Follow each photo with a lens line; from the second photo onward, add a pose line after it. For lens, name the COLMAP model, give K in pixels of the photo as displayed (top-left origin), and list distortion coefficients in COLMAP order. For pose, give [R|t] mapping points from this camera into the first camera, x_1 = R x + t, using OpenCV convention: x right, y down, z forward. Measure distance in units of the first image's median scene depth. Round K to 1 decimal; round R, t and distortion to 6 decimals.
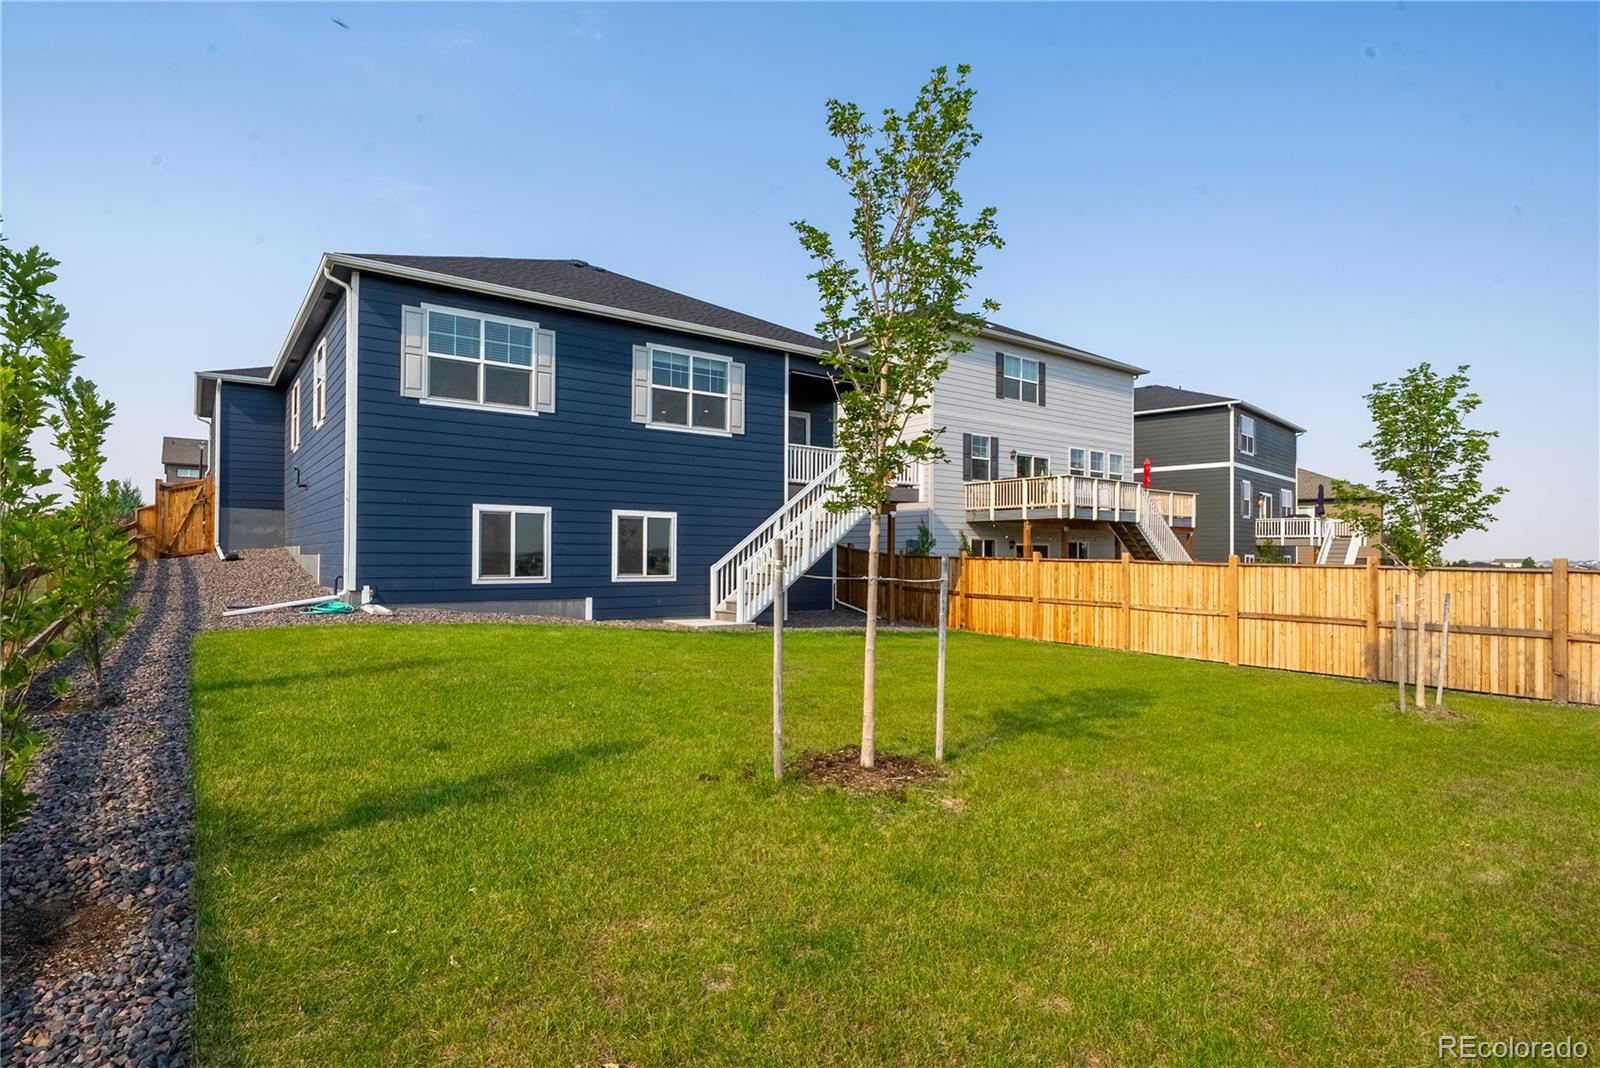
lens RADIAL K [[818.3, 0, 803.7], [0, 818.3, 552.9], [0, 0, 1]] dist [0.002271, 0.000252]
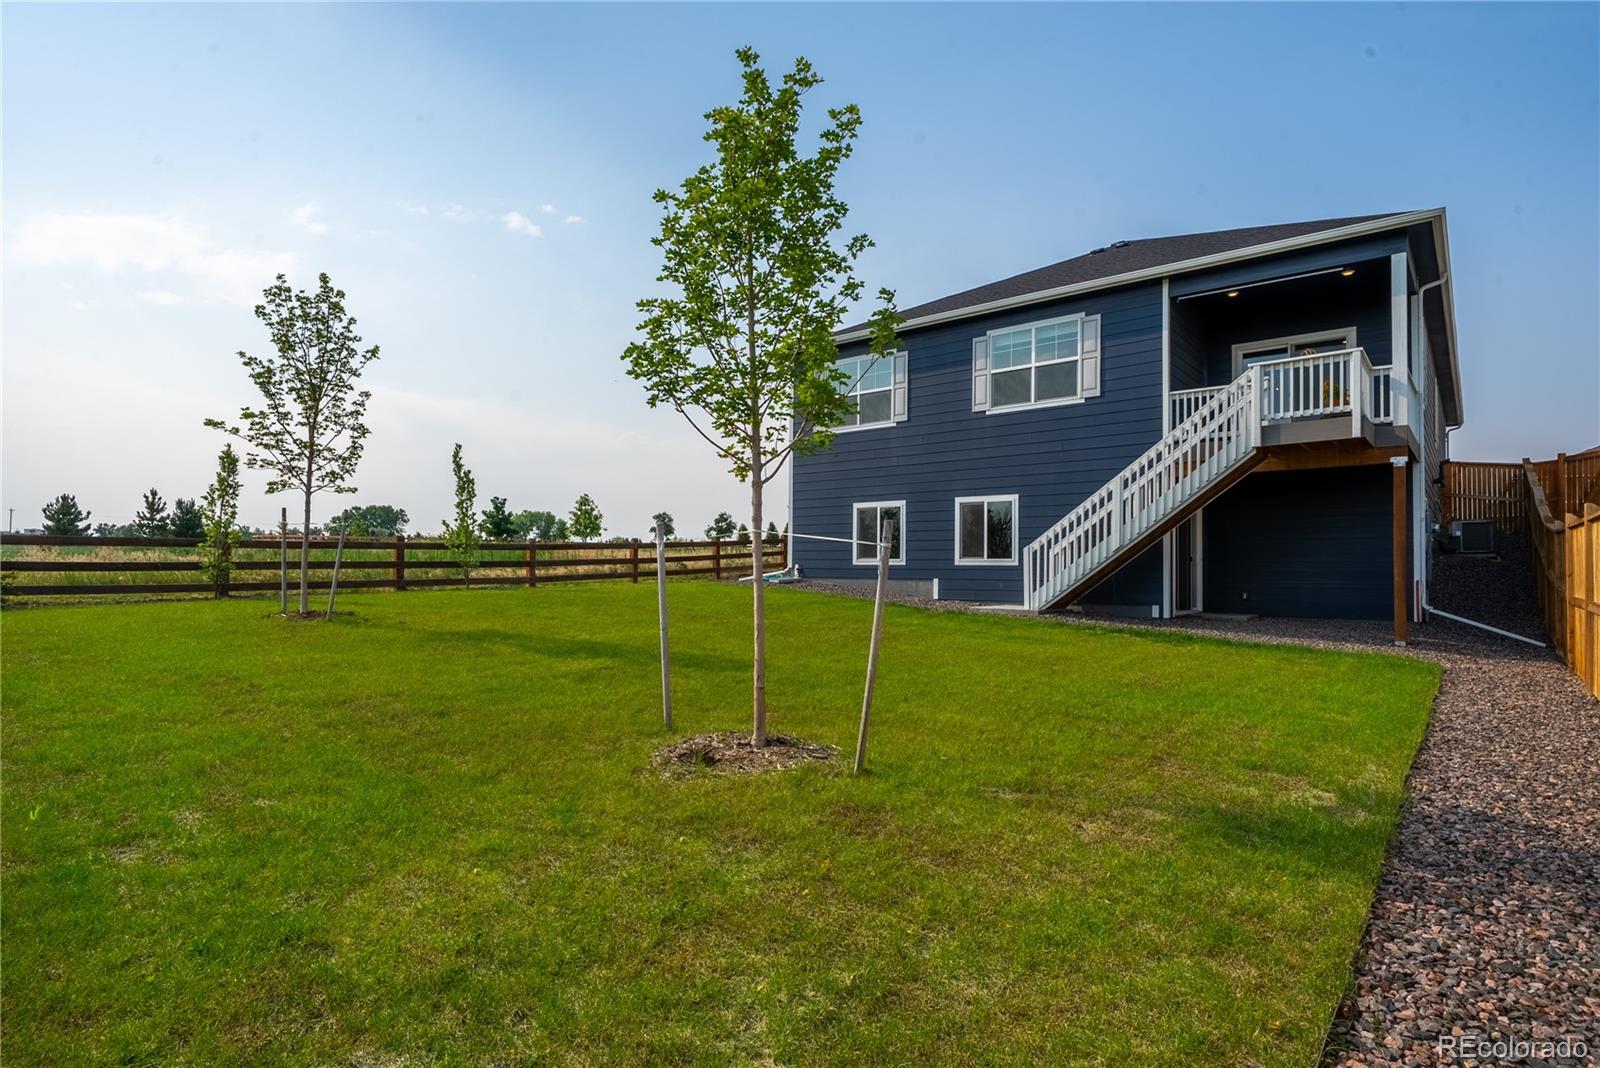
lens RADIAL K [[818.3, 0, 803.7], [0, 818.3, 552.9], [0, 0, 1]] dist [0.002271, 0.000252]
pose [[0.242588, -0.001417, -0.970128, 0.792982], [0.021935, 0.999751, 0.004025, 0.011123], [0.969881, -0.022256, 0.242558, 0.561454]]
